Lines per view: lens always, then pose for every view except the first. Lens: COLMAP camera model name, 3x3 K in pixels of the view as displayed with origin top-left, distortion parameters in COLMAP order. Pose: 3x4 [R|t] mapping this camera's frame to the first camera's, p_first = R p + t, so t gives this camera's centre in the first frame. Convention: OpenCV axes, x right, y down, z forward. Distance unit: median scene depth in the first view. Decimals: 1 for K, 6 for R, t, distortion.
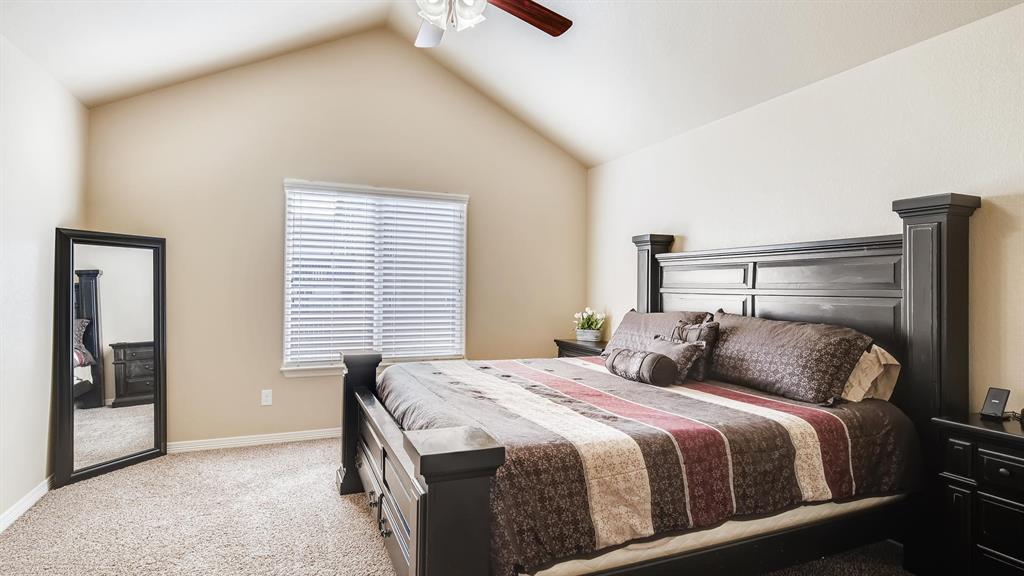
lens RADIAL K [[521.1, 0, 511.2], [0, 521.1, 286.4], [0, 0, 1]] dist [-0.000032, 0.000182]
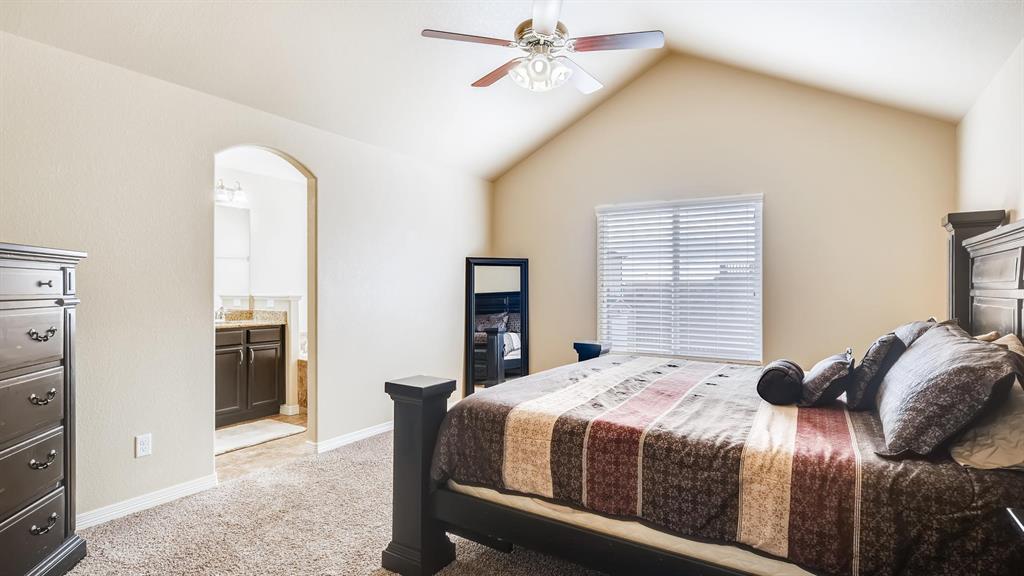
lens RADIAL K [[521.1, 0, 509.0], [0, 521.1, 291.5], [0, 0, 1]] dist [-0.000032, 0.000182]
pose [[0.562031, -0.004834, -0.827102, 1.053830], [0.003029, 0.999988, -0.003786, 0.013110], [0.827110, -0.000377, 0.562039, 0.228928]]
